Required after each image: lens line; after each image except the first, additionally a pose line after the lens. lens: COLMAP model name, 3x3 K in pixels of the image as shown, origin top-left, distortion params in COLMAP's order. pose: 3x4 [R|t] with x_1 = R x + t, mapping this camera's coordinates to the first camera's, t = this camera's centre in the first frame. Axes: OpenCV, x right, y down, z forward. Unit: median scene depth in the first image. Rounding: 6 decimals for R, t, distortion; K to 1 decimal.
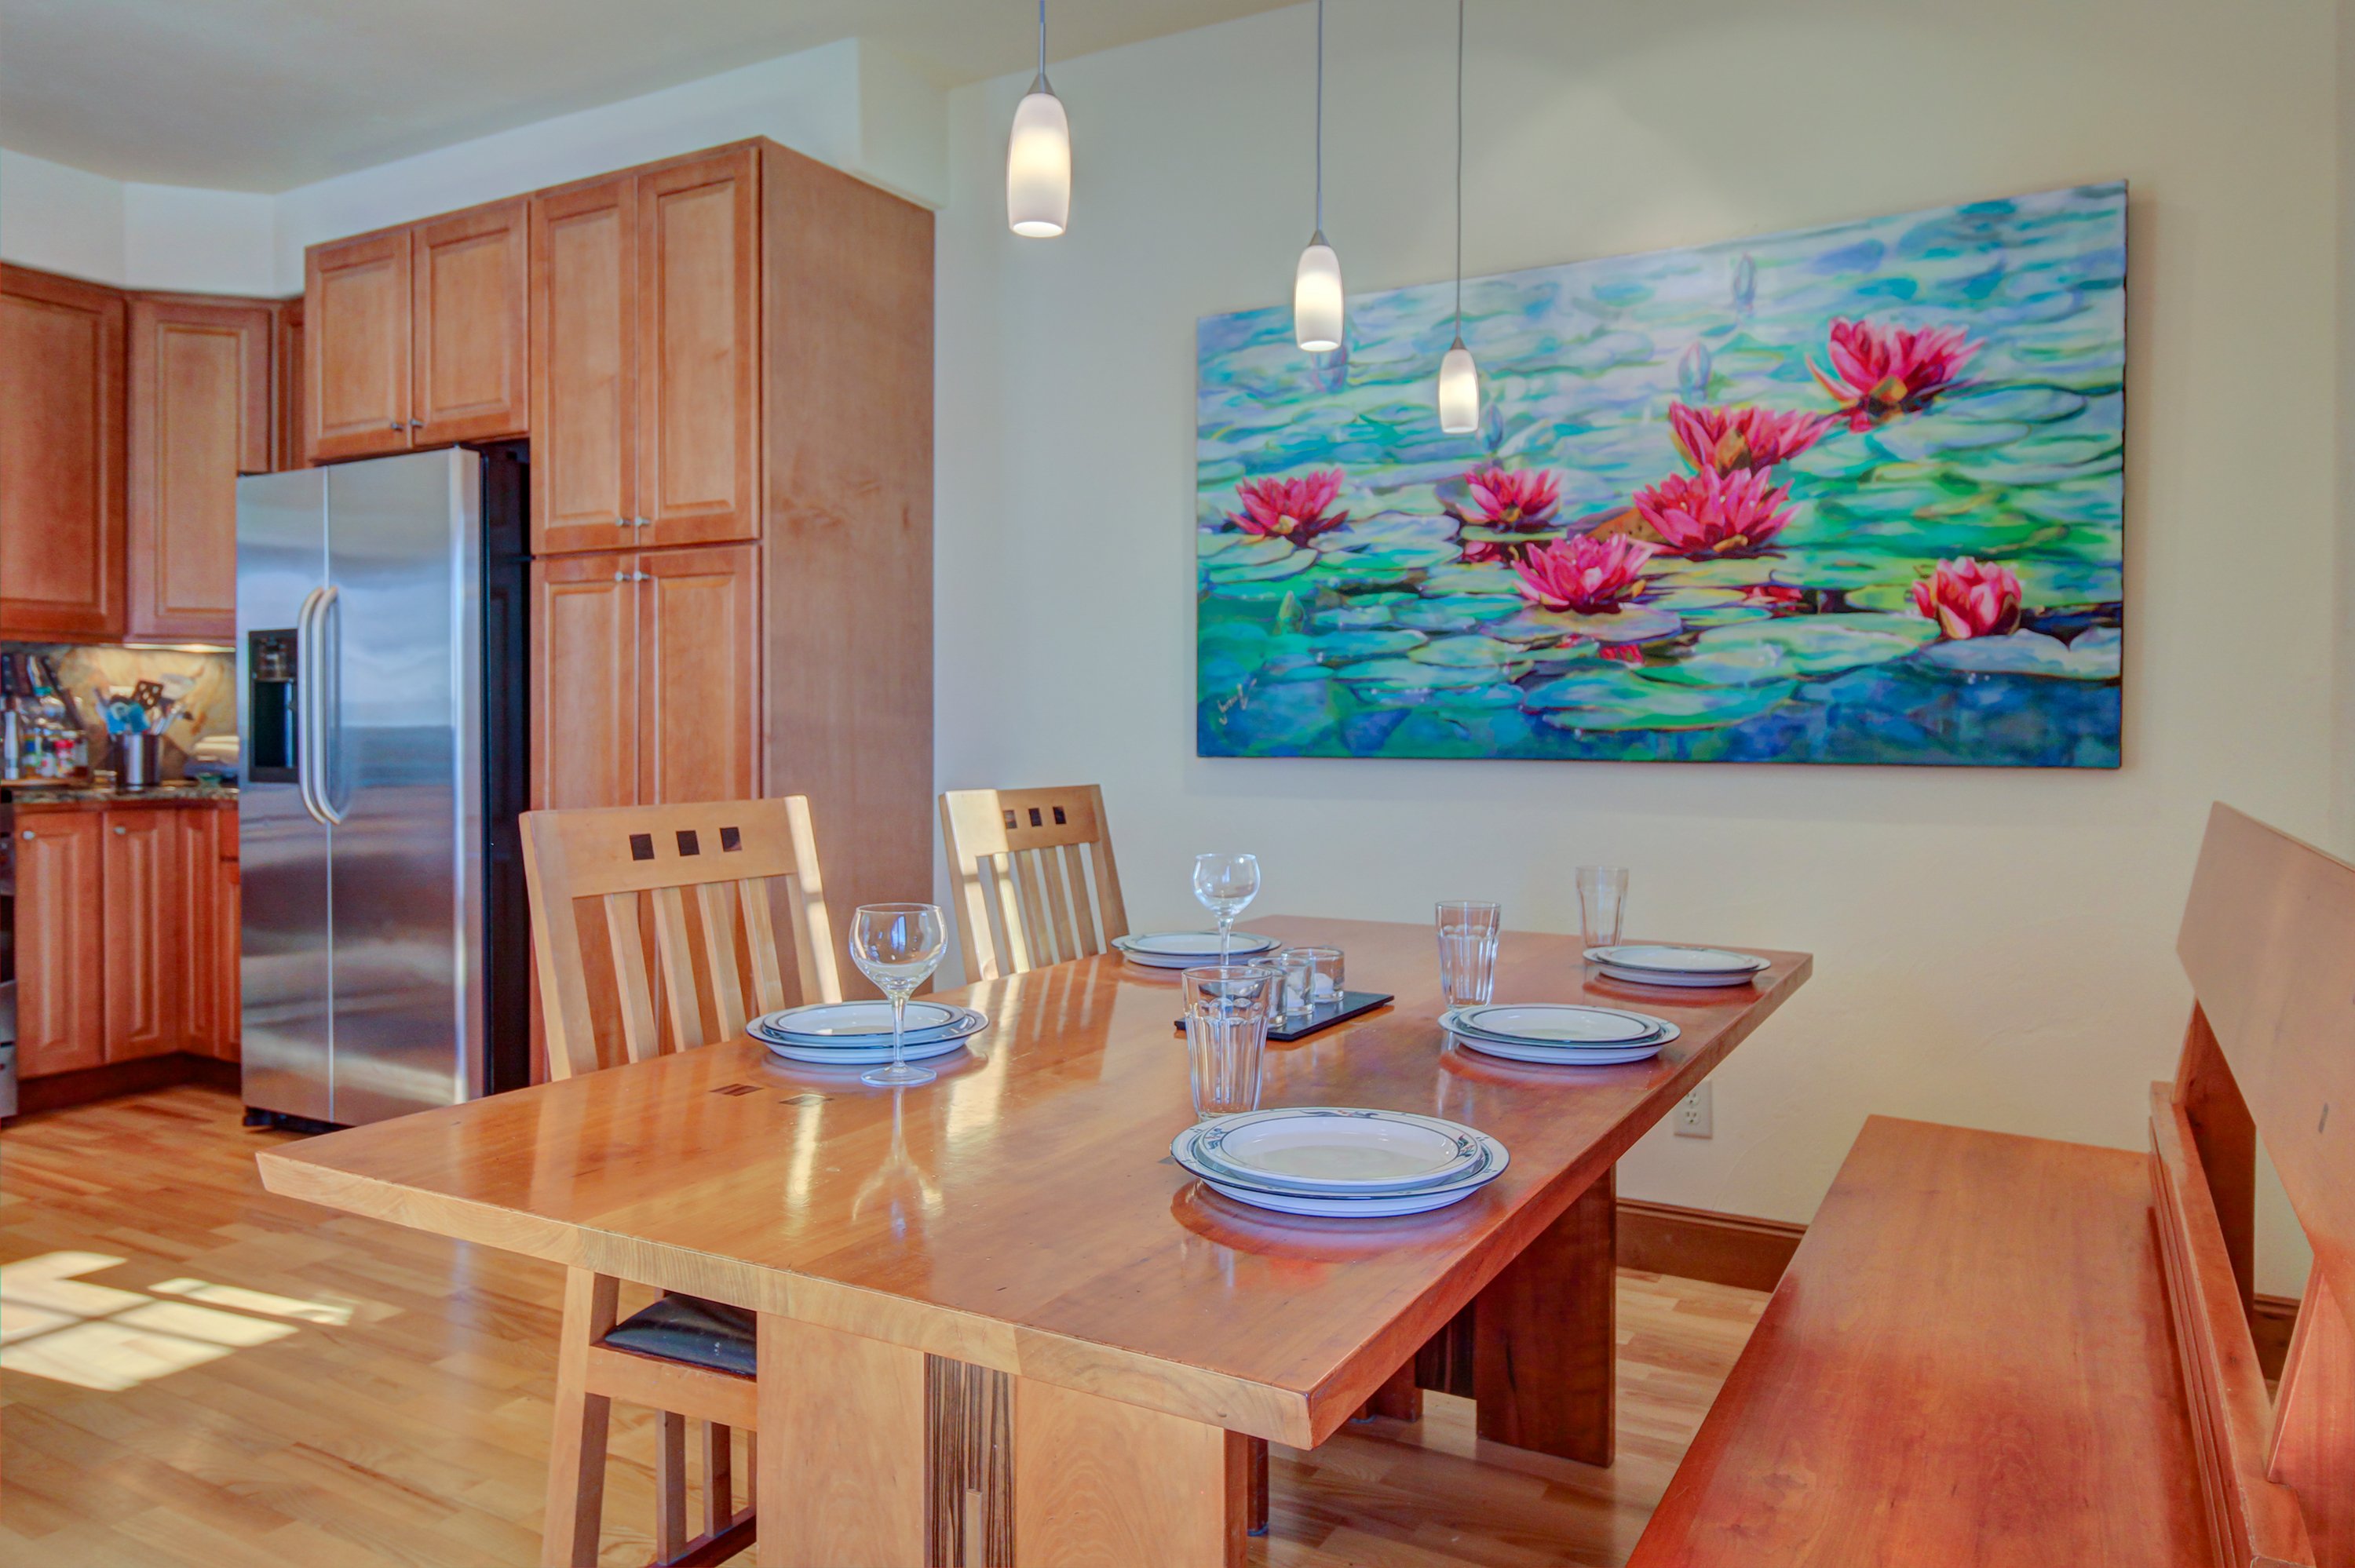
lens RADIAL K [[1523.6, 0, 1177.4], [0, 1523.6, 742.0], [0, 0, 1]] dist [0.006969, -0.003087]
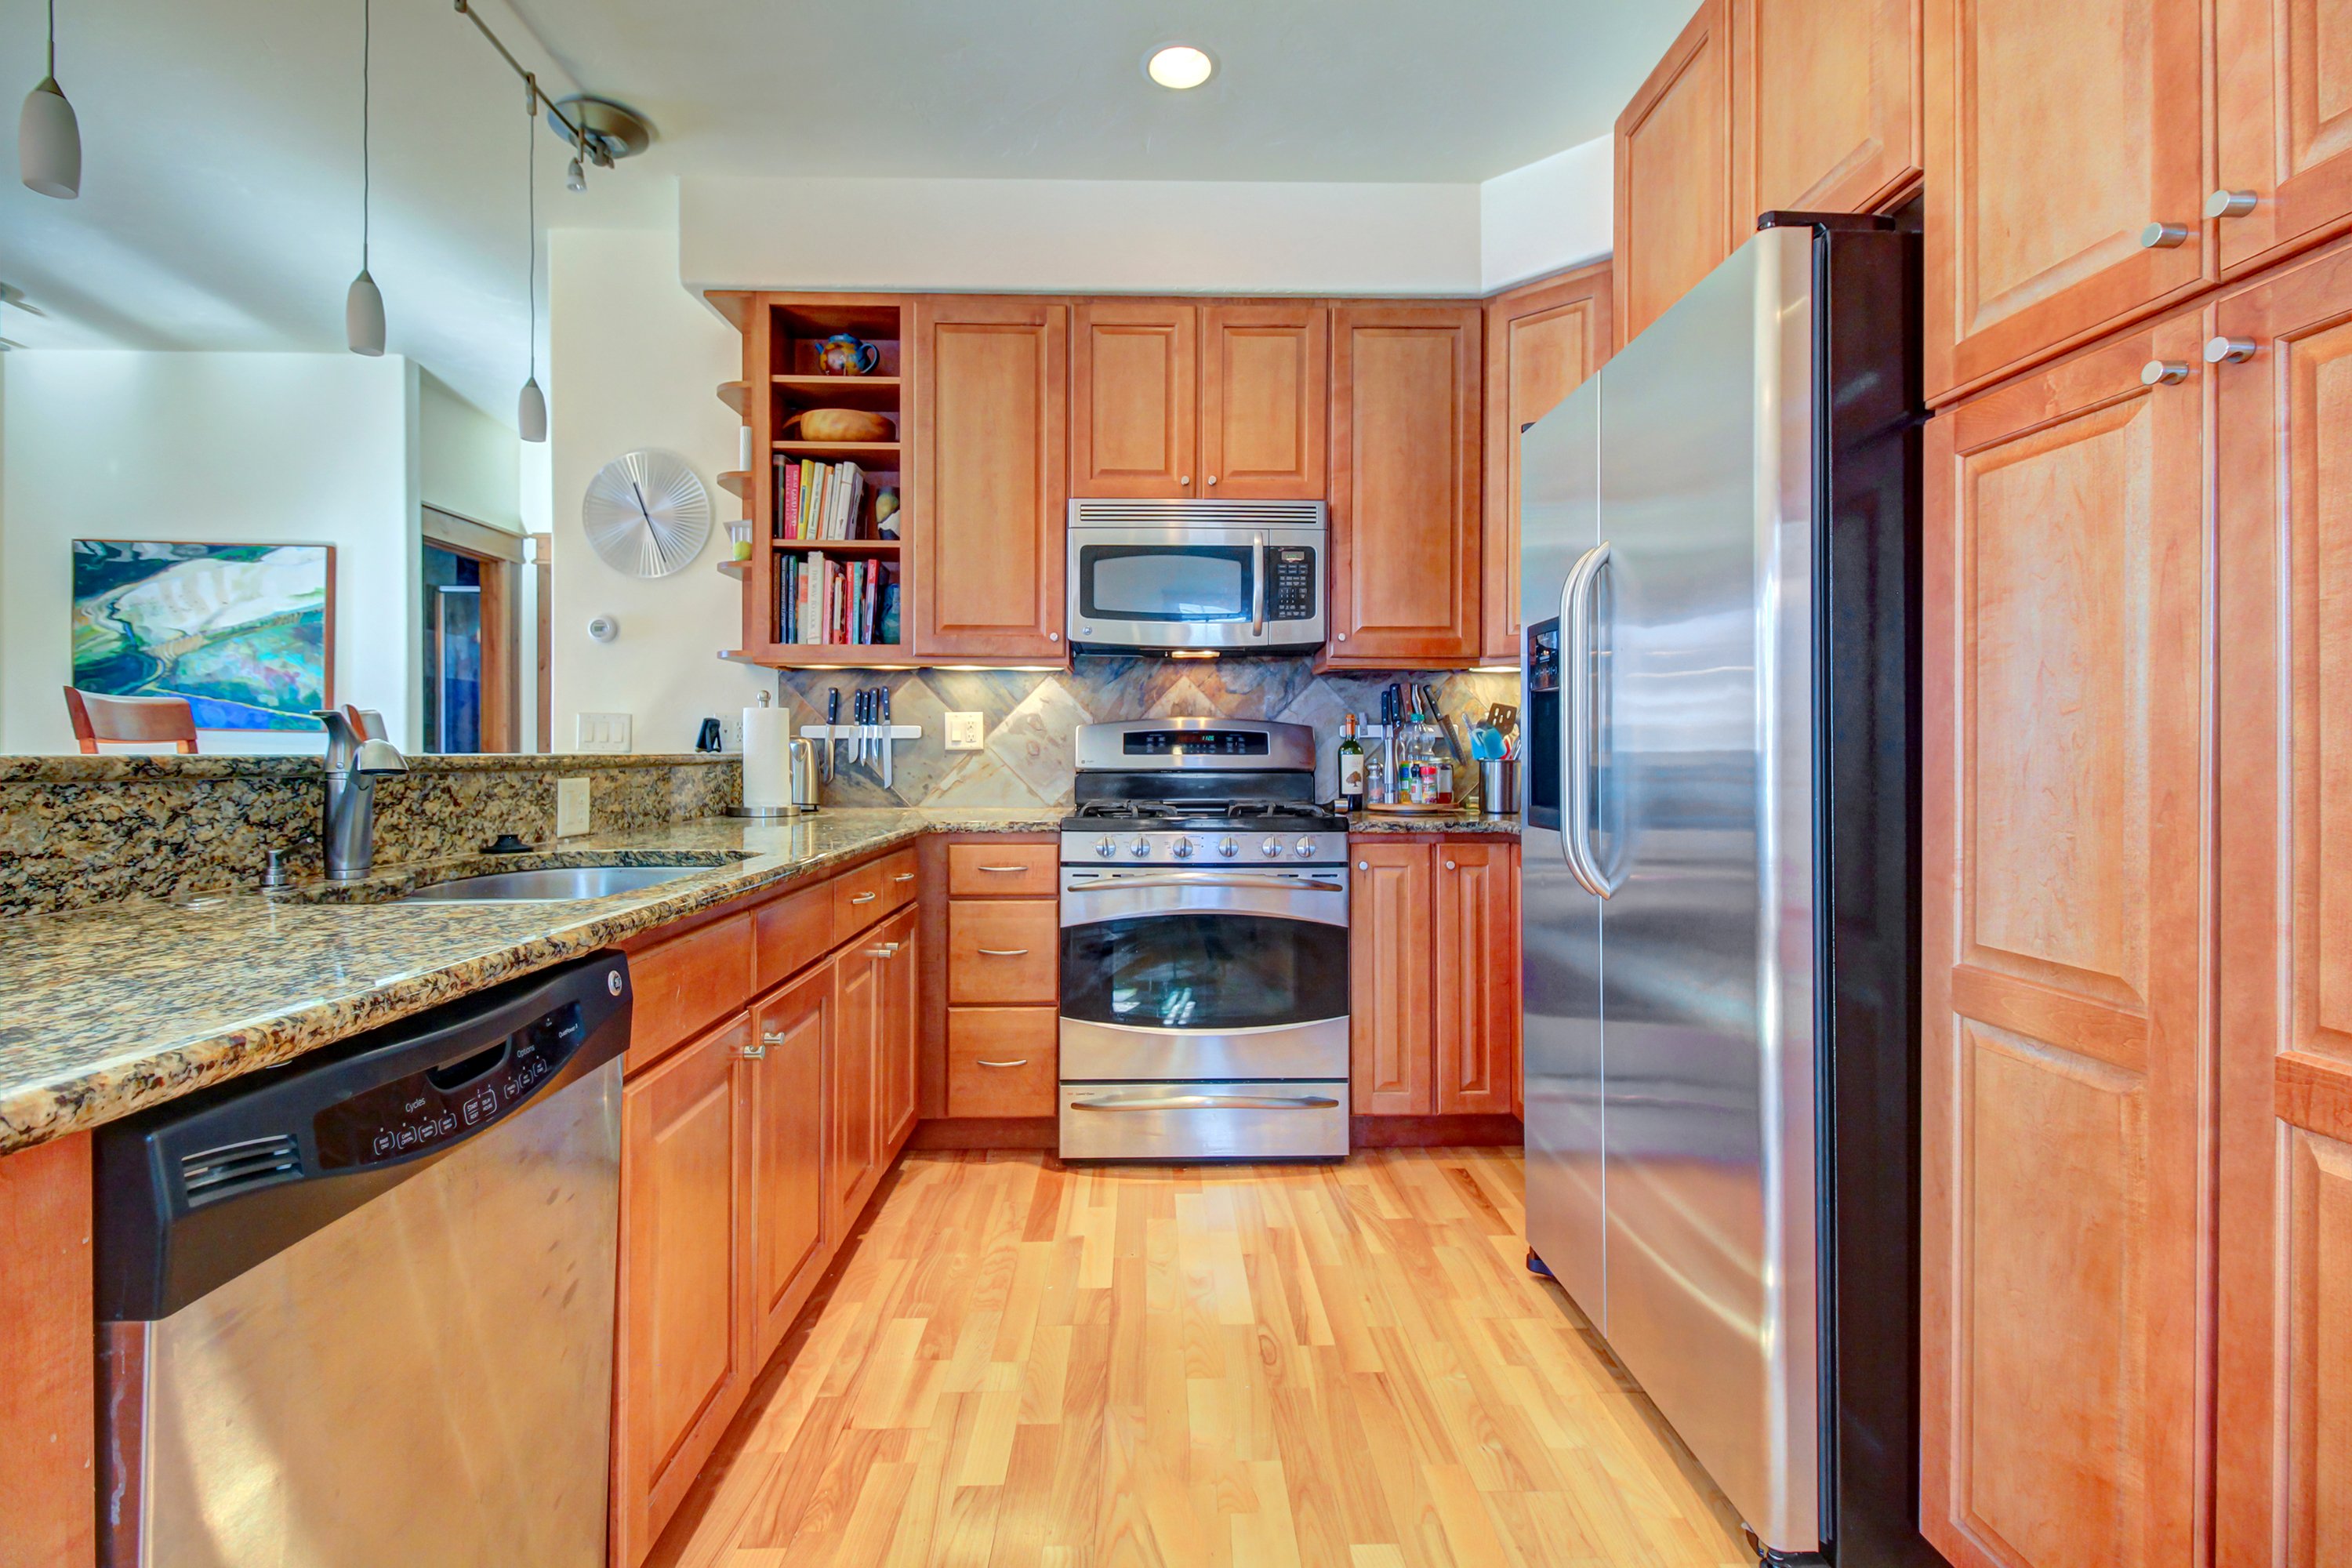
lens RADIAL K [[1083.4, 0, 1183.6], [0, 1083.4, 756.6], [0, 0, 1]] dist [0.016982, -0.012481]
pose [[0.505044, 0.001007, -0.863093, -0.266539], [-0.005264, 0.999984, -0.001913, -0.007104], [0.863078, 0.005510, 0.505041, 0.685893]]
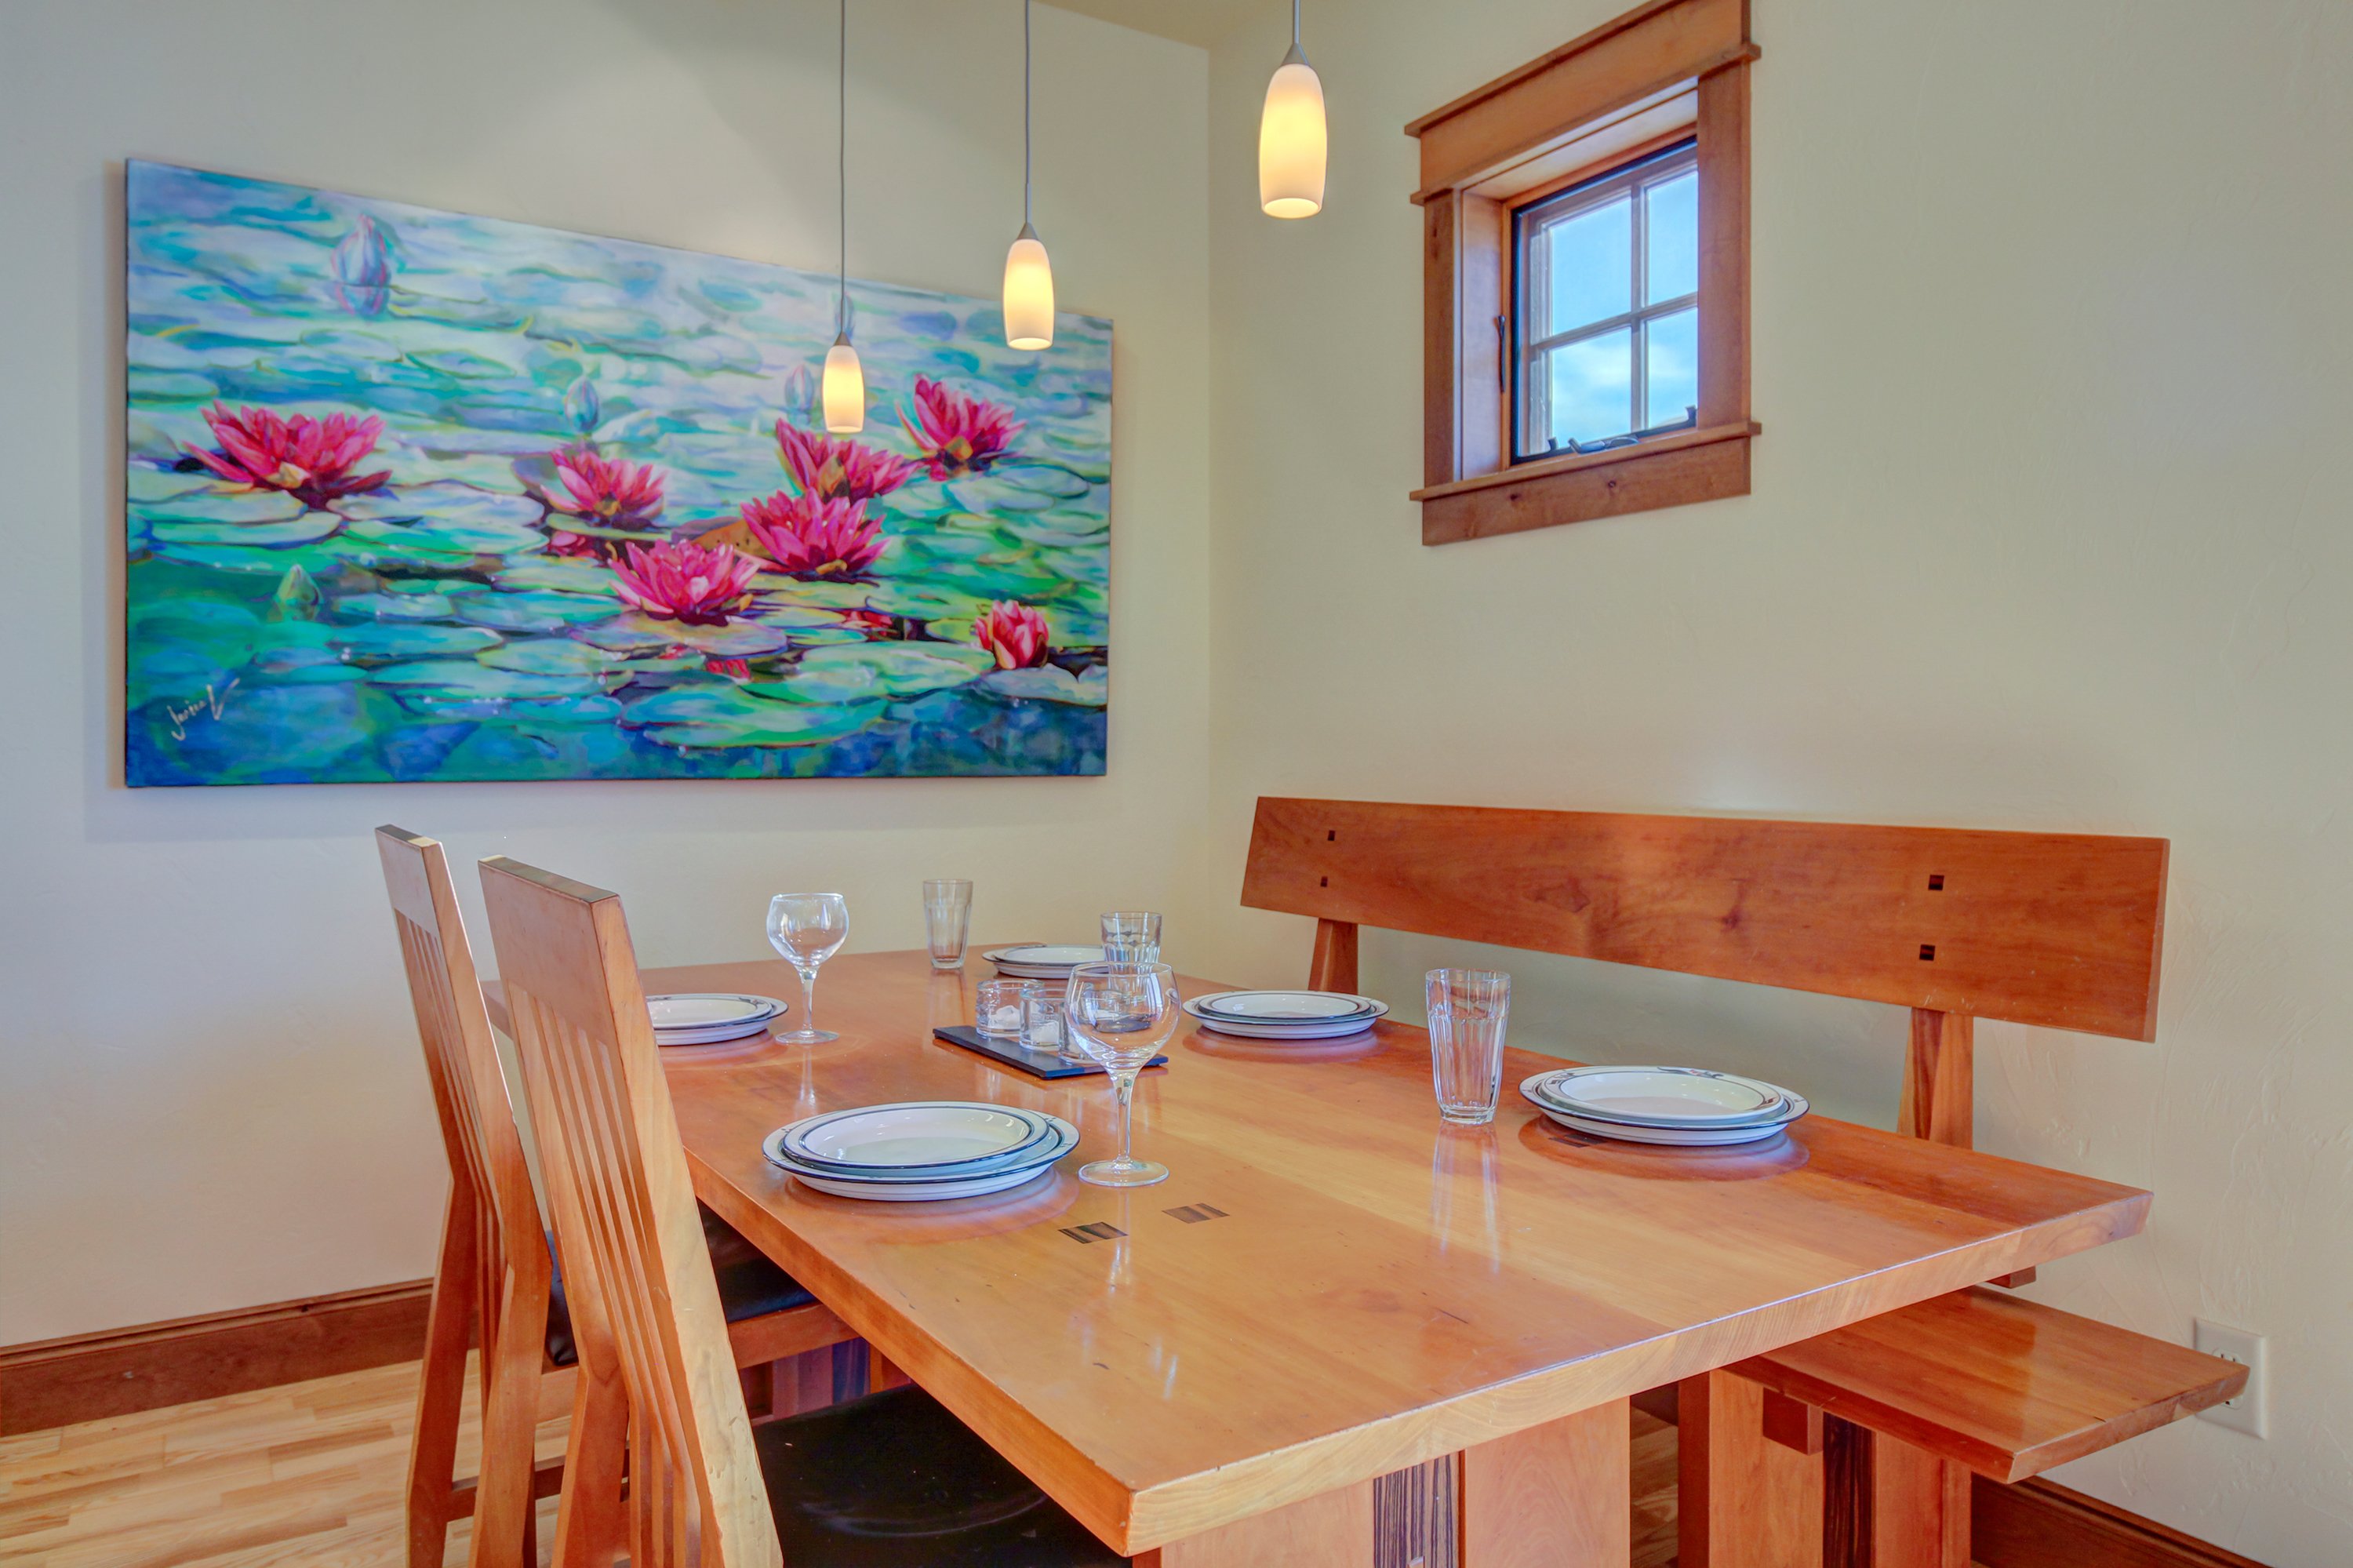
lens RADIAL K [[1564.1, 0, 1180.7], [0, 1564.1, 752.2], [0, 0, 1]] dist [0.000252, -0.004991]
pose [[0.478051, -0.006113, 0.878311, -0.407720], [0.009316, 0.999955, 0.001889, -0.003404], [-0.878283, 0.007279, 0.478086, 0.251026]]
